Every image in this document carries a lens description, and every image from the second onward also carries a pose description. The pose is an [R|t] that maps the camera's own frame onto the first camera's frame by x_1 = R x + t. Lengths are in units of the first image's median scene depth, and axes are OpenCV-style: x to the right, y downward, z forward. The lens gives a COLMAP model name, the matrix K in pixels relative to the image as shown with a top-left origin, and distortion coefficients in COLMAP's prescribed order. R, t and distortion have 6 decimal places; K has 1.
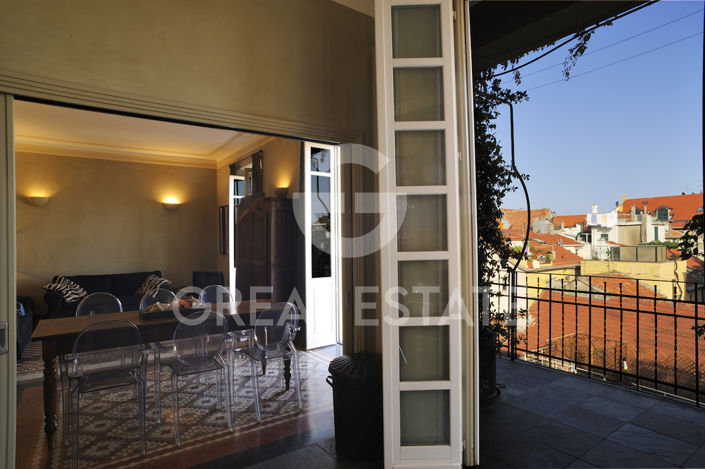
lens RADIAL K [[402.0, 0, 353.1], [0, 402.0, 238.9], [0, 0, 1]] dist [-0.096559, 0.070643]
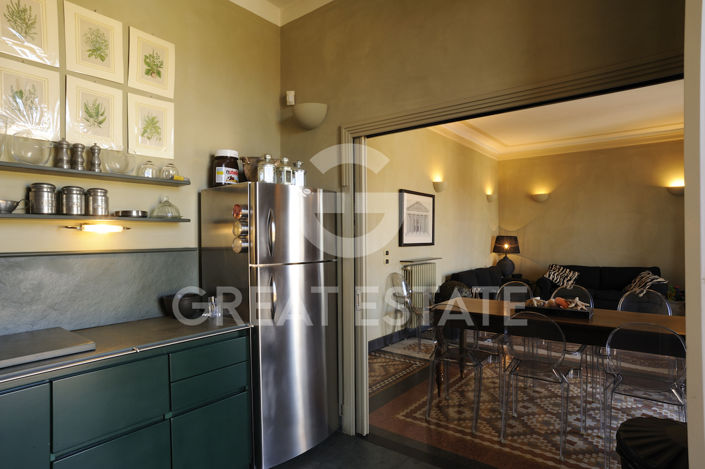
lens RADIAL K [[402.0, 0, 353.1], [0, 402.0, 238.9], [0, 0, 1]] dist [-0.096559, 0.070643]
pose [[0.285489, 0.016930, -0.958232, 0.135613], [0.008127, 0.999765, 0.020085, -0.003348], [0.958348, -0.013521, 0.285284, 0.126606]]
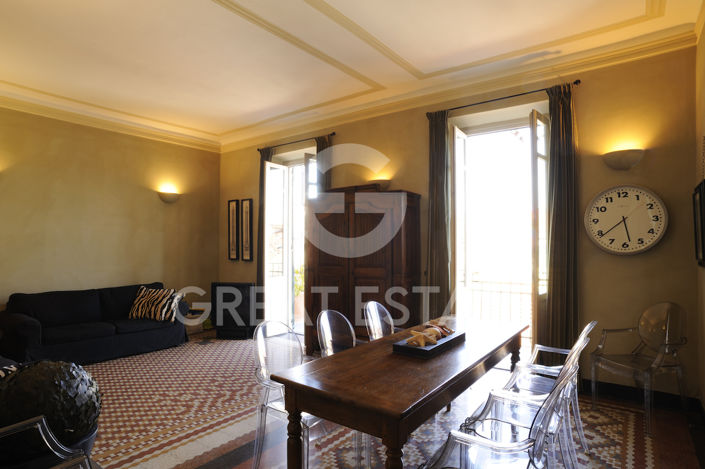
lens RADIAL K [[402.0, 0, 353.1], [0, 402.0, 238.9], [0, 0, 1]] dist [-0.096559, 0.070643]
pose [[0.950328, 0.015614, 0.310858, -0.390435], [-0.011247, 0.999811, -0.015836, 0.006434], [-0.311047, 0.011553, 0.950324, 0.186194]]
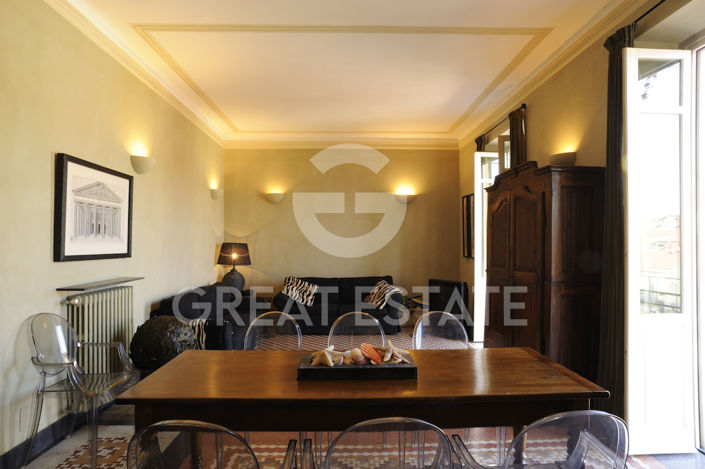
lens RADIAL K [[402.0, 0, 353.1], [0, 402.0, 238.9], [0, 0, 1]] dist [-0.096559, 0.070643]
pose [[0.831664, 0.005651, -0.555250, -0.090257], [-0.005782, 0.999982, 0.001517, 0.001925], [0.555249, 0.001949, 0.831682, 0.260931]]
